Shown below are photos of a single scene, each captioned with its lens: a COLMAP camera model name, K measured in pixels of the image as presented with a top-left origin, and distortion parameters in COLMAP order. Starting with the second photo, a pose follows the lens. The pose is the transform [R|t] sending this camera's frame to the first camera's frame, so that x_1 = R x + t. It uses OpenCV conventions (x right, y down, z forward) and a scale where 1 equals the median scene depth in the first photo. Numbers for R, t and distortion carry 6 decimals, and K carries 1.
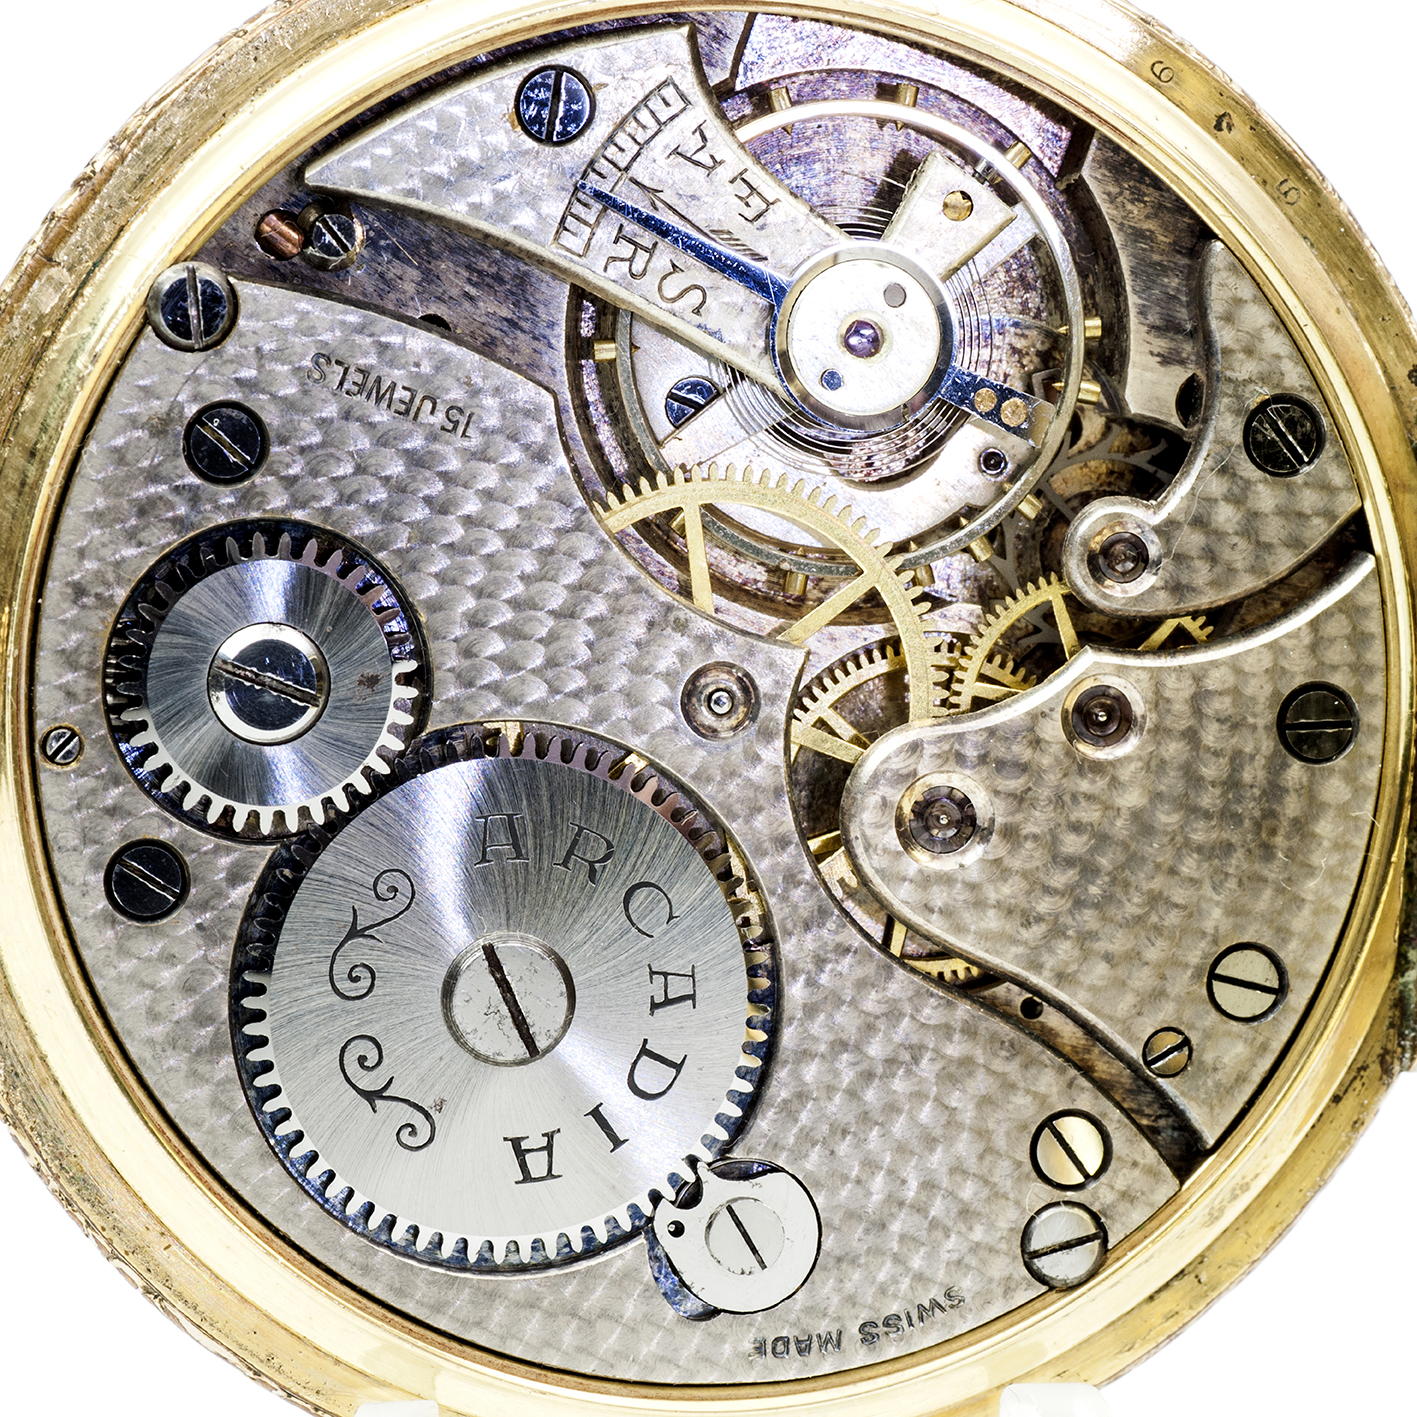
lens RADIAL K [[6017.0, 0, 708.5], [0, 6017.0, 708.5], [0, 0, 1]] dist [-0.167237, 9.664159]
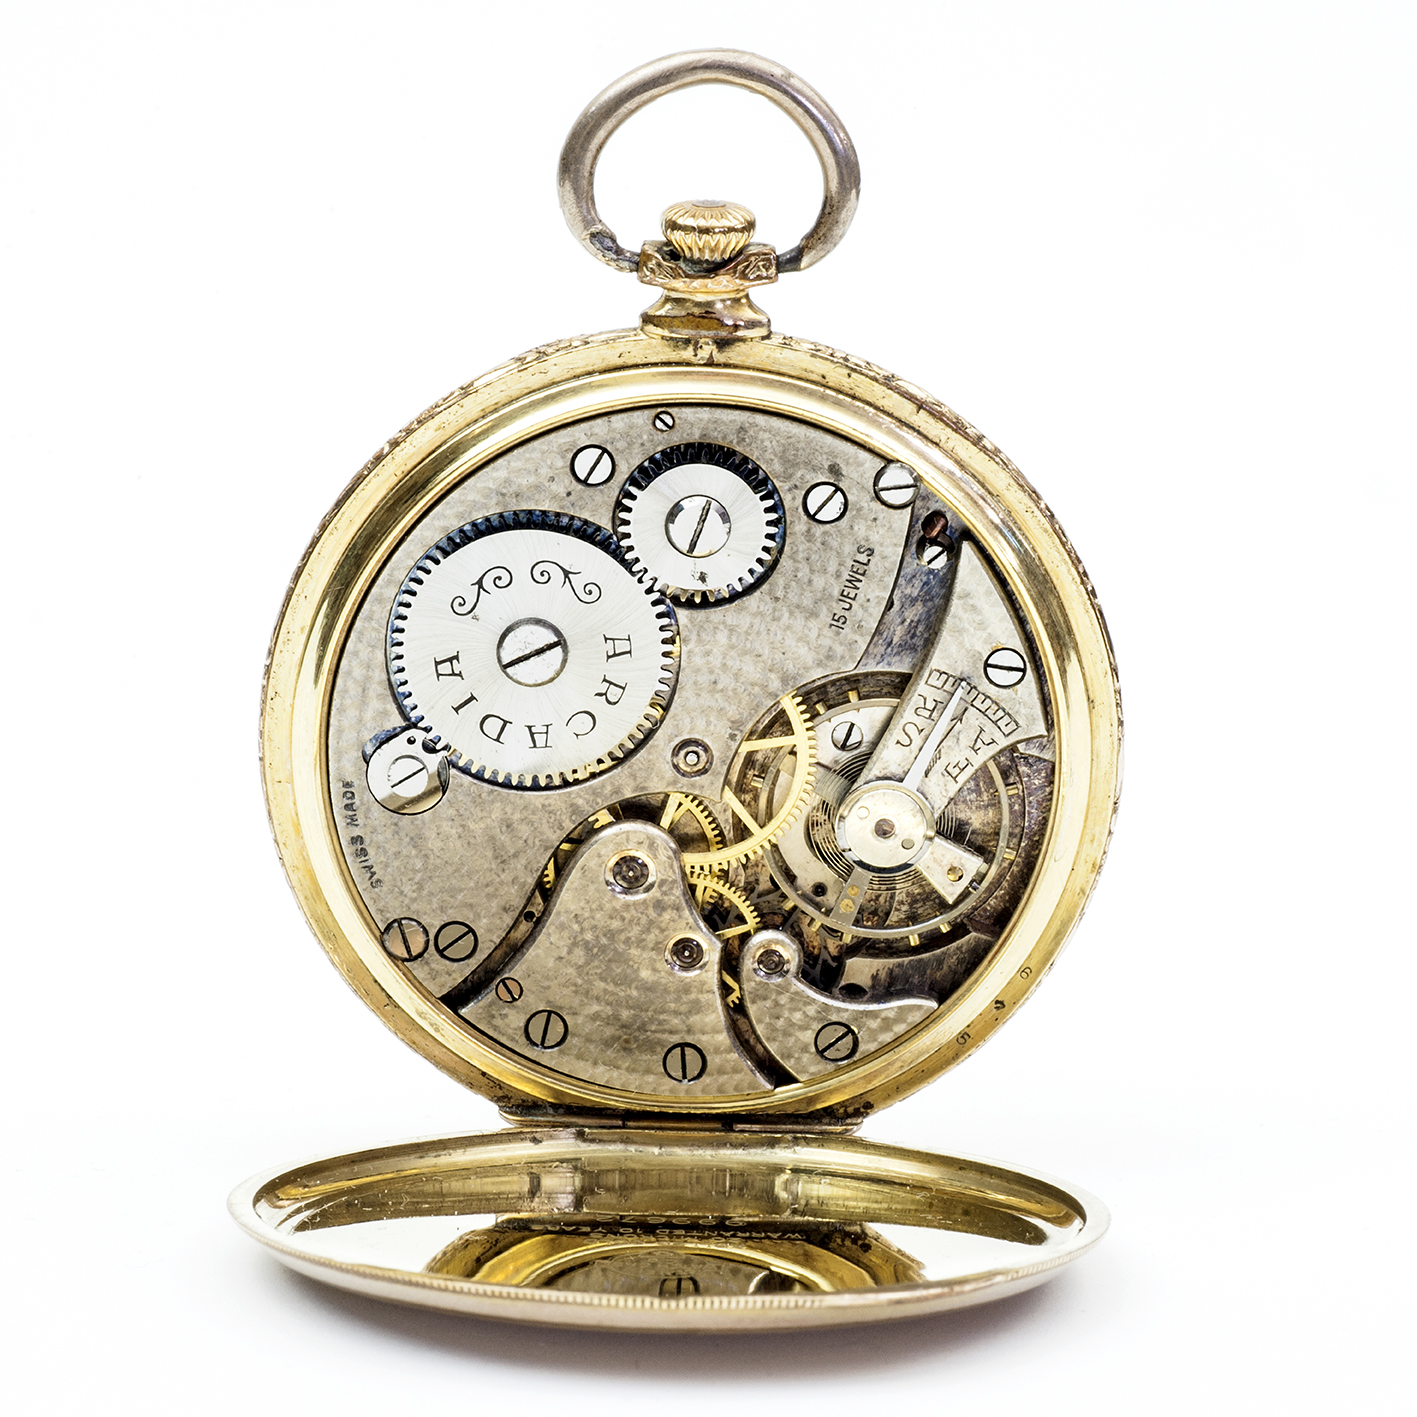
lens RADIAL K [[6017.0, 0, 708.5], [0, 6017.0, 708.5], [0, 0, 1]] dist [-0.167237, 9.664159]
pose [[0.019163, 0.987796, 0.154567, -0.304092], [-0.998342, 0.027298, -0.050680, 0.088686], [-0.054281, -0.153340, 0.986682, -0.859787]]
